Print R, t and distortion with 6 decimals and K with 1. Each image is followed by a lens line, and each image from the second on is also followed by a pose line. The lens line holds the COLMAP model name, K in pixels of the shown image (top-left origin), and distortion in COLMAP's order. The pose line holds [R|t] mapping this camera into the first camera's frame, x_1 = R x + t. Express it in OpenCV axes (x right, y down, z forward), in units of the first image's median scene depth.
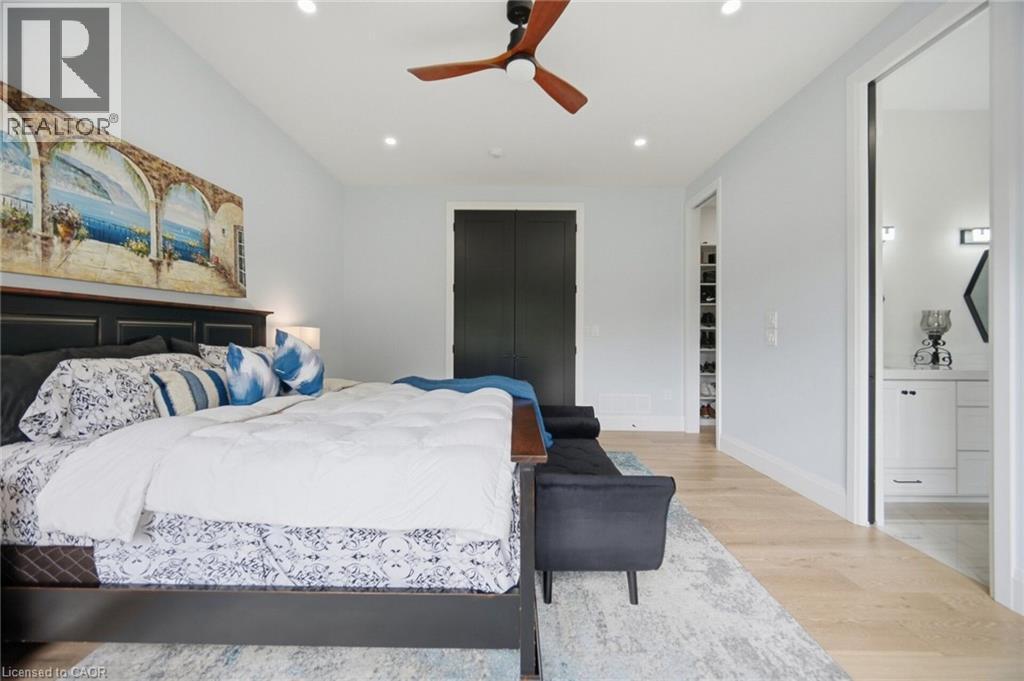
lens RADIAL K [[407.4, 0, 509.9], [0, 407.4, 339.4], [0, 0, 1]] dist [-0.000756, 0.000412]
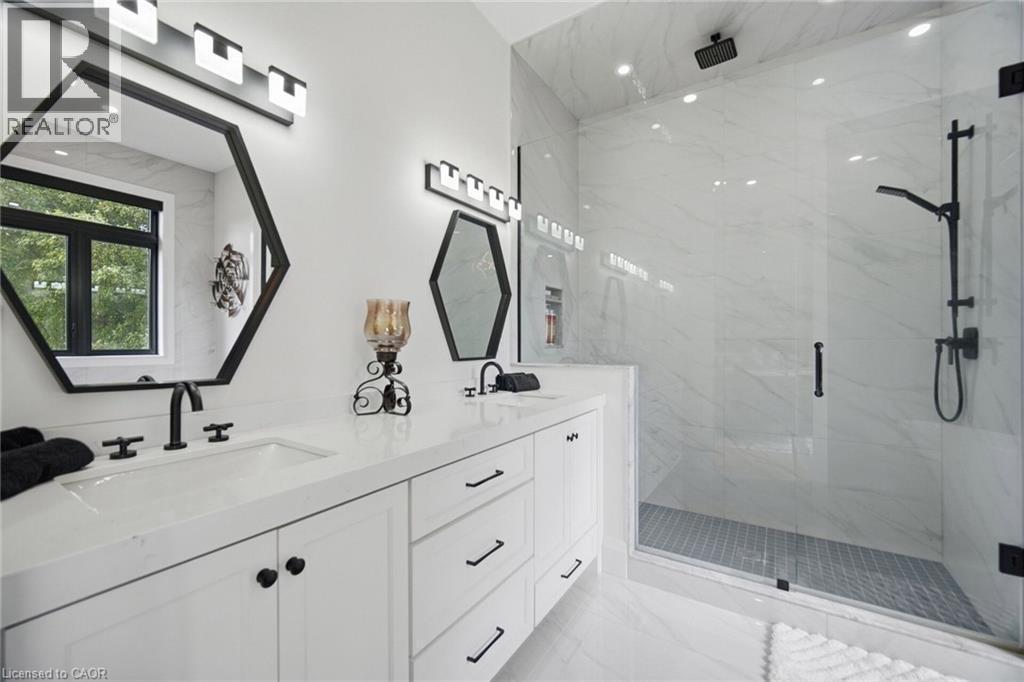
lens RADIAL K [[407.4, 0, 509.9], [0, 407.4, 339.9], [0, 0, 1]] dist [-0.000756, 0.000412]
pose [[0.534901, 0.006315, 0.844891, 0.691171], [0.003766, 0.999944, -0.009858, -0.019187], [-0.844907, 0.008455, 0.534847, 0.599268]]
